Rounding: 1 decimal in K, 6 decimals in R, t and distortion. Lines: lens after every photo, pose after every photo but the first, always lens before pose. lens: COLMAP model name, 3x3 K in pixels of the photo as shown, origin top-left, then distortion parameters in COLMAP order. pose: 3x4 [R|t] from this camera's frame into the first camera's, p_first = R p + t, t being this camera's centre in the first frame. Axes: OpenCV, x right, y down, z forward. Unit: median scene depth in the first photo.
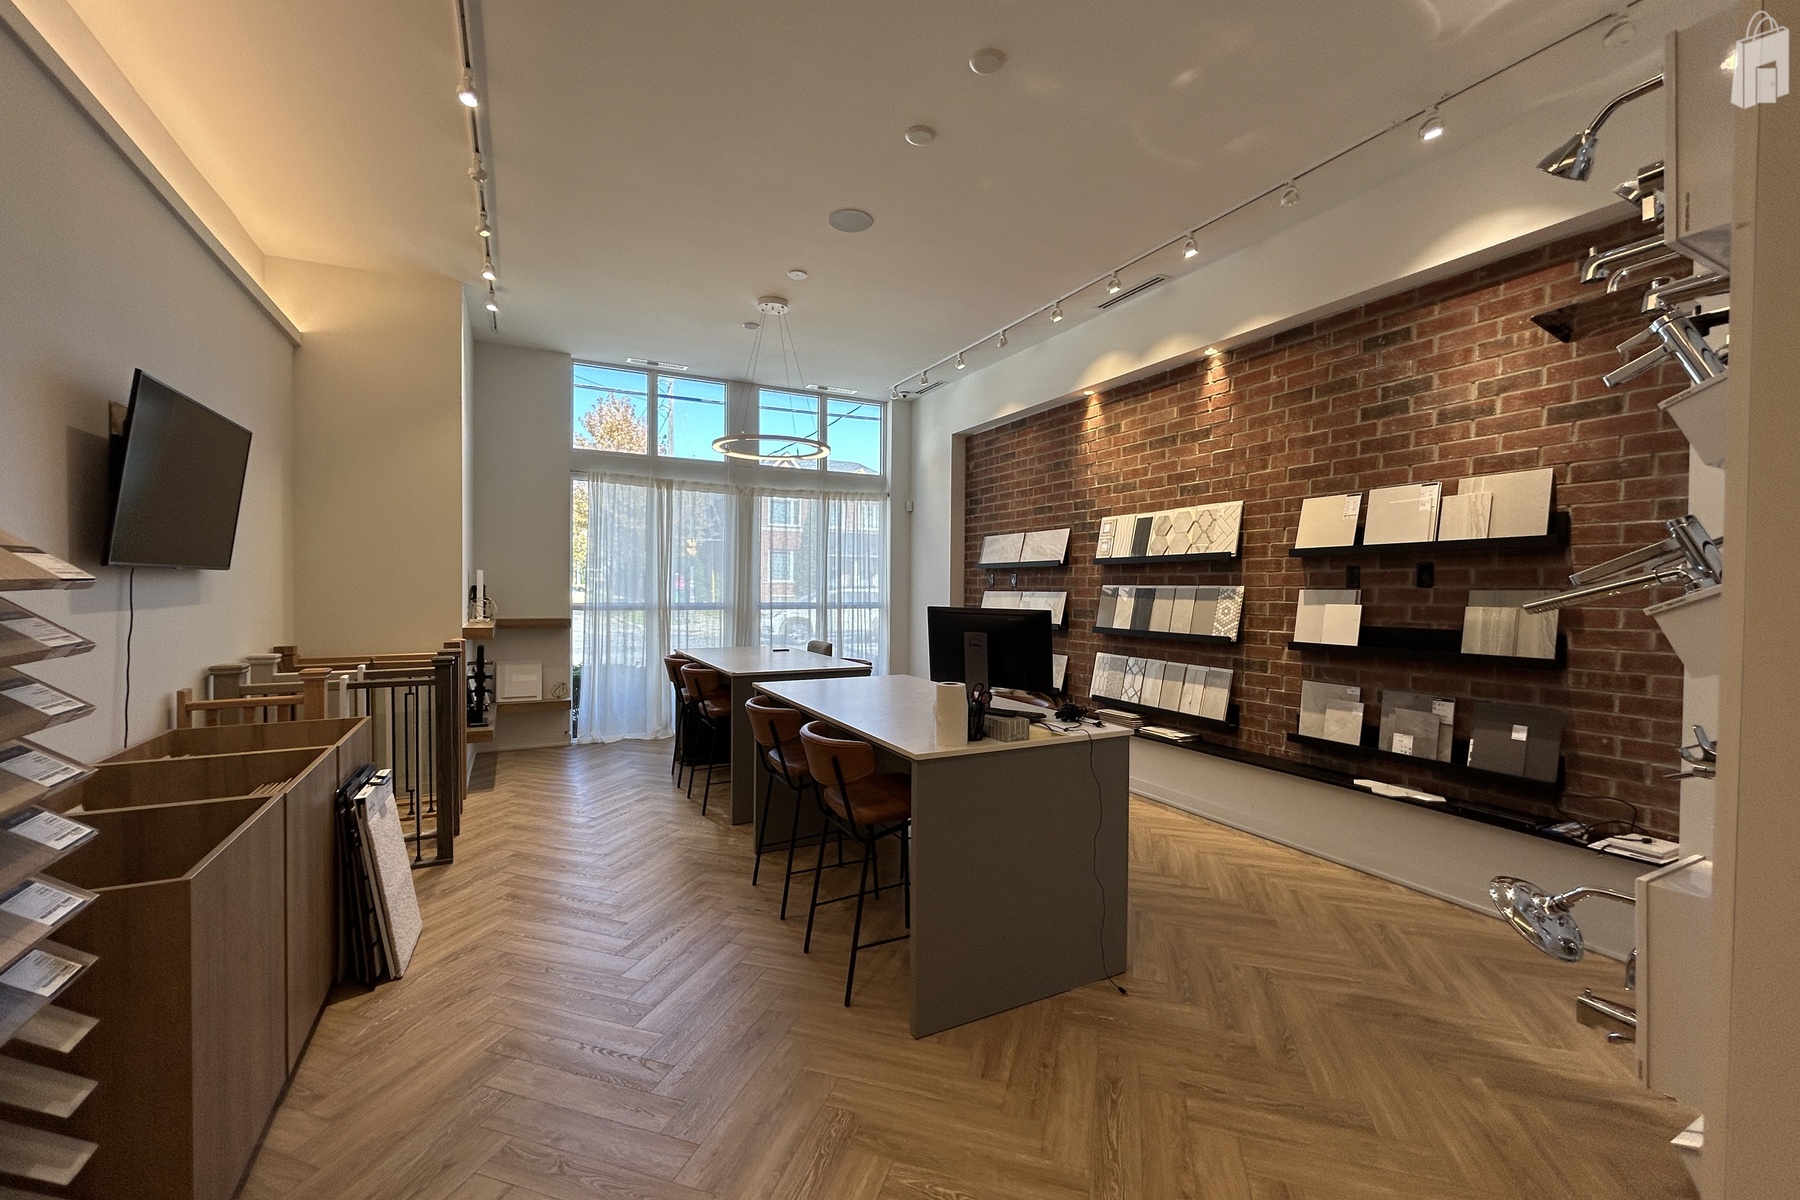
lens RADIAL K [[711.9, 0, 919.2], [0, 711.9, 601.4], [0, 0, 1]] dist [-0.000661, -0.000030]
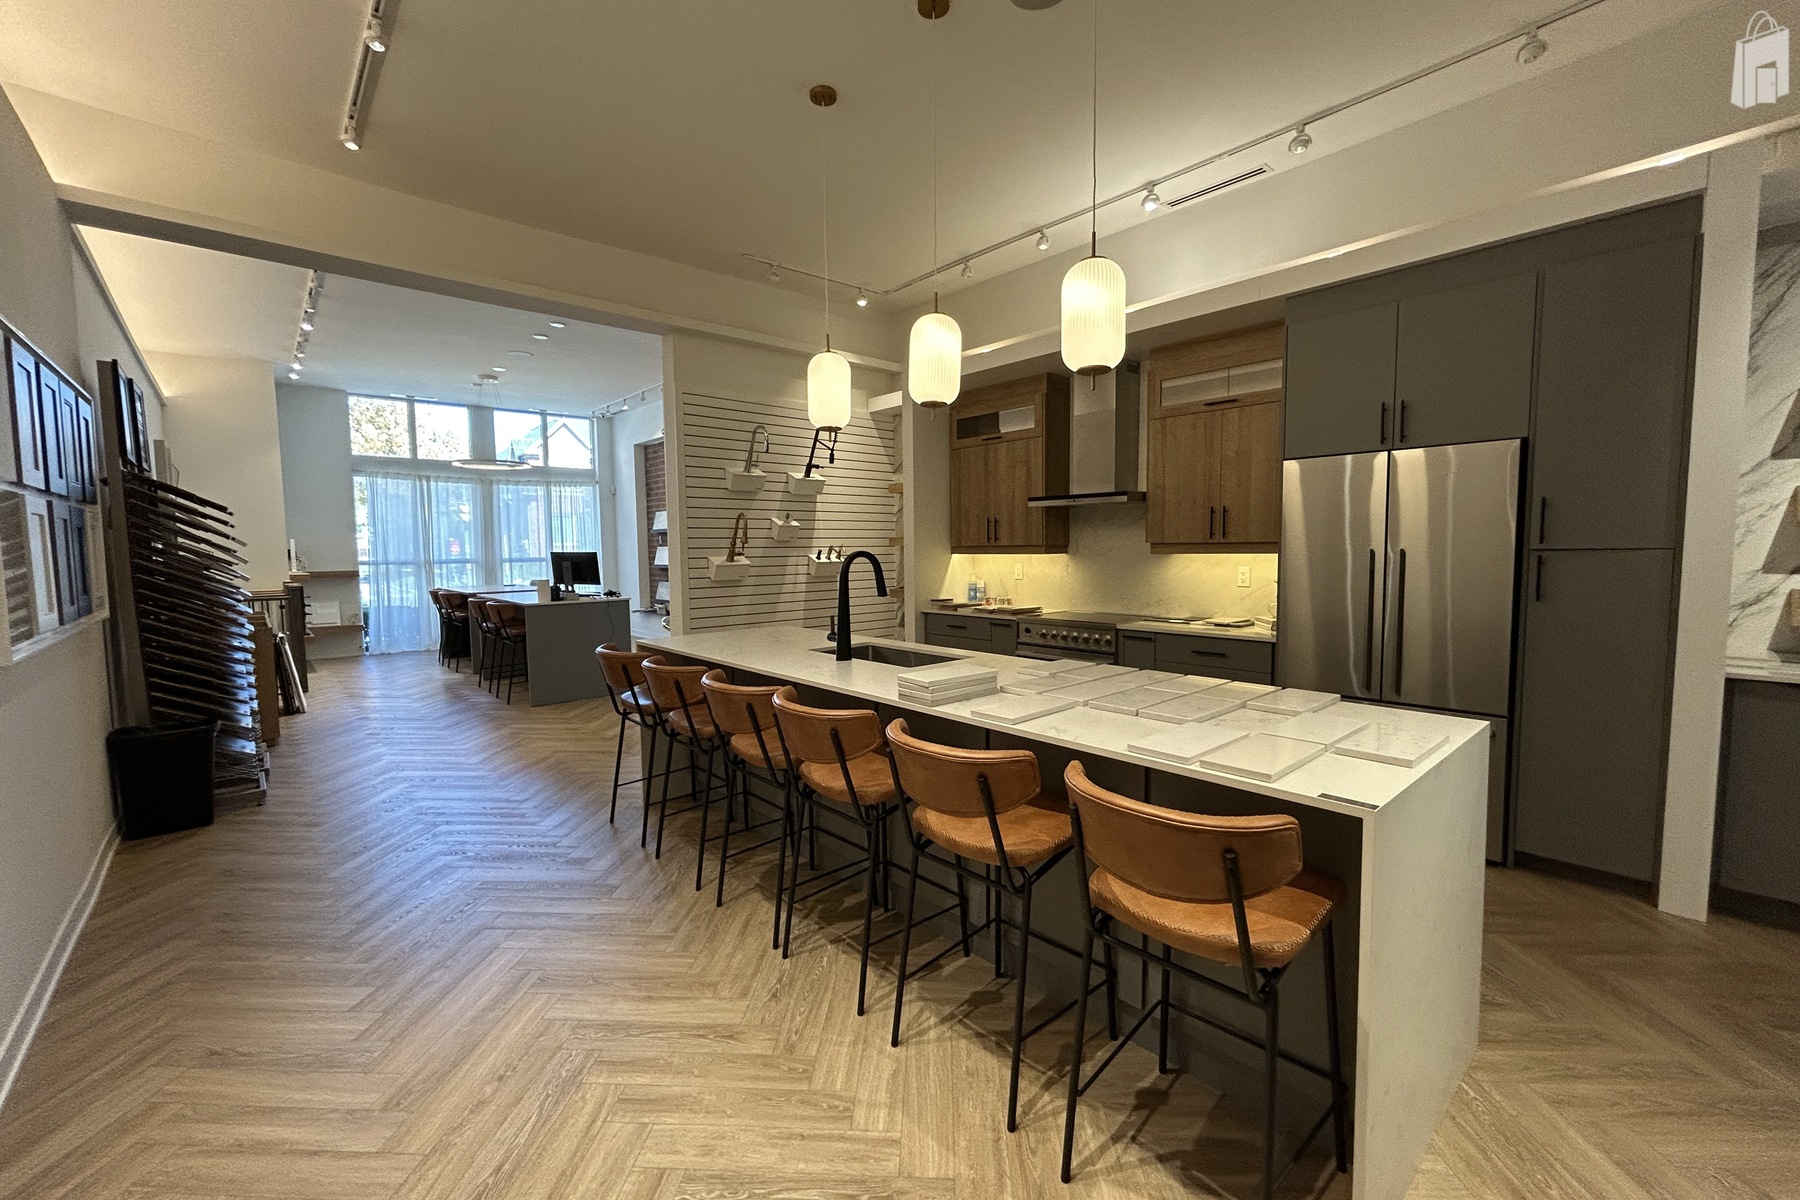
lens RADIAL K [[721.1, 0, 899.6], [0, 721.1, 601.6], [0, 0, 1]] dist [-0.001299, 0.000278]
pose [[0.975187, -0.035519, 0.218513, 0.272436], [0.022977, 0.997953, 0.059674, 0.023525], [-0.220185, -0.053172, 0.974008, -0.697393]]
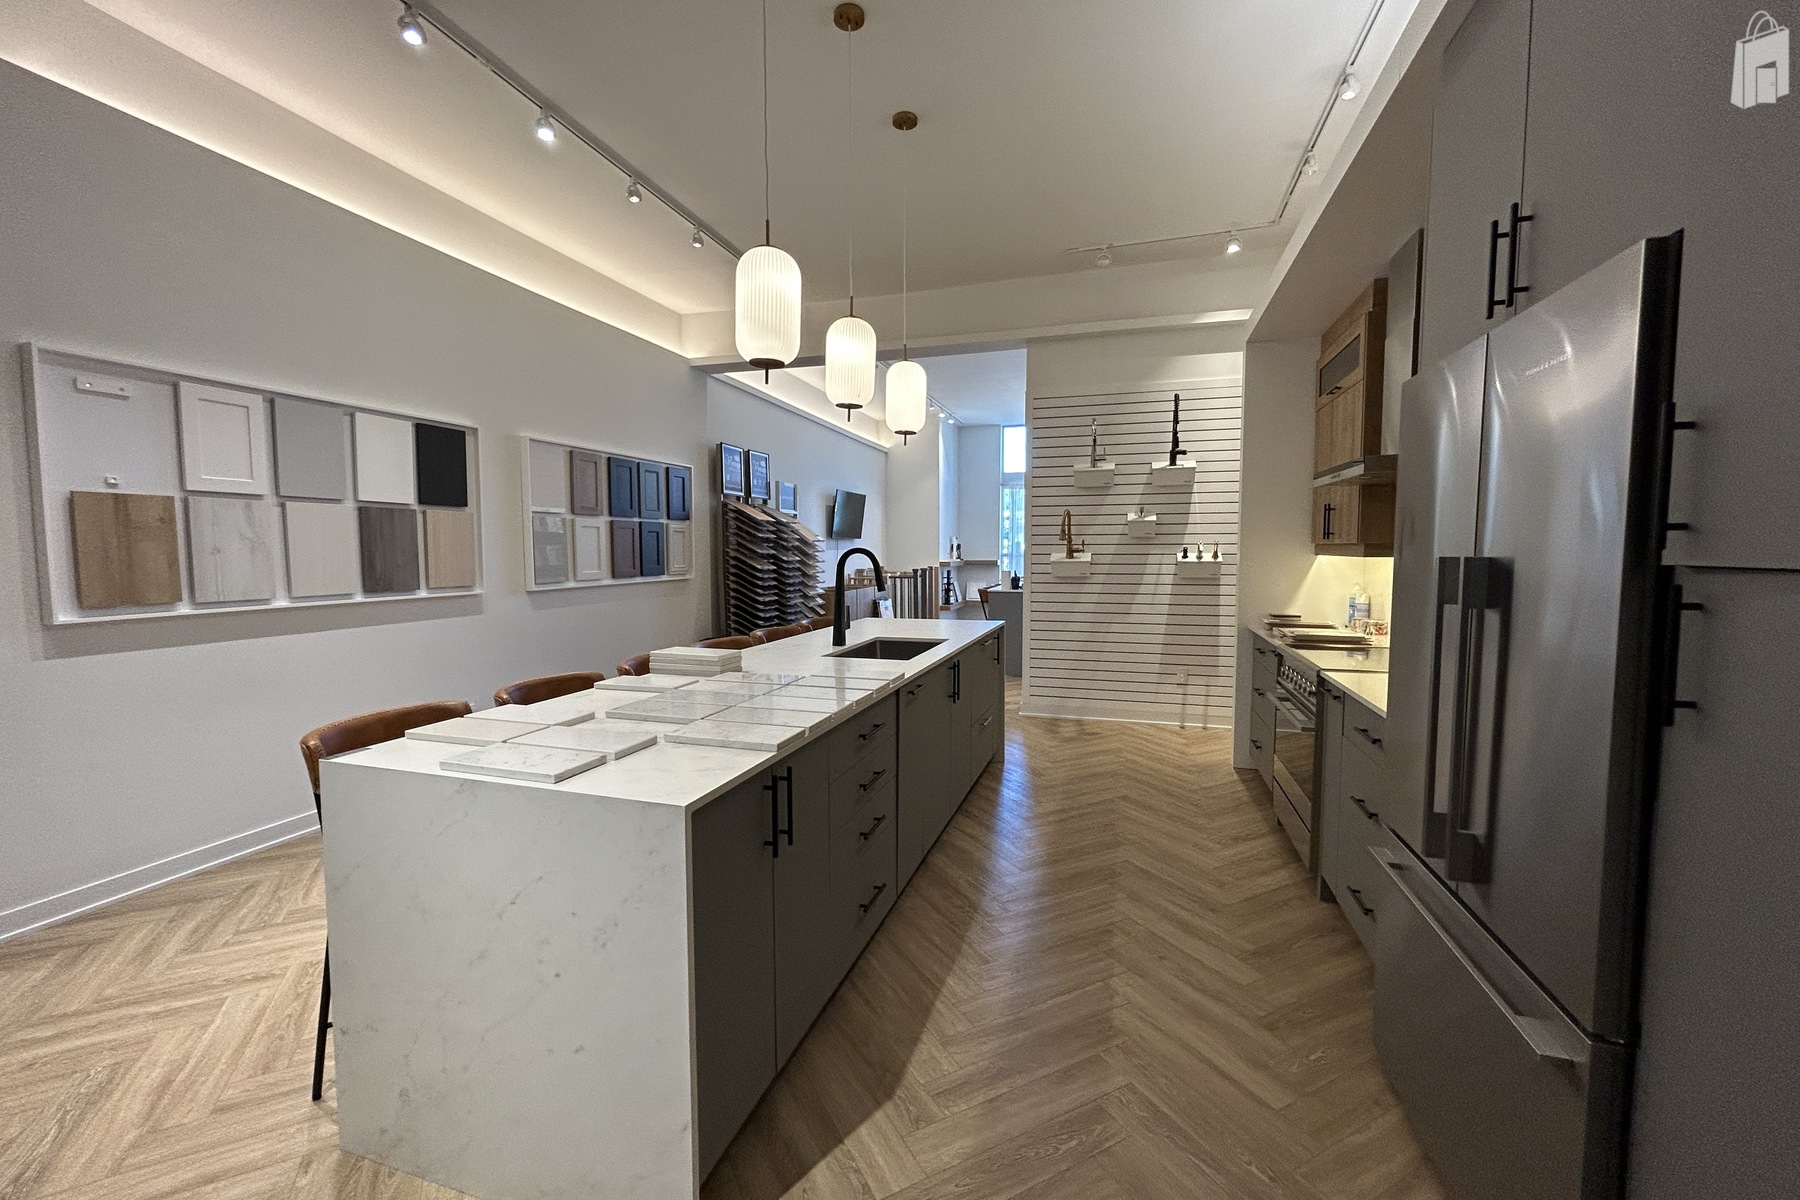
lens RADIAL K [[721.1, 0, 899.6], [0, 721.1, 601.6], [0, 0, 1]] dist [-0.001299, 0.000278]
pose [[0.694284, 0.042354, -0.718453, 0.737619], [-0.002400, 0.998398, 0.056539, 0.025935], [0.719697, -0.037530, 0.693273, -0.564300]]
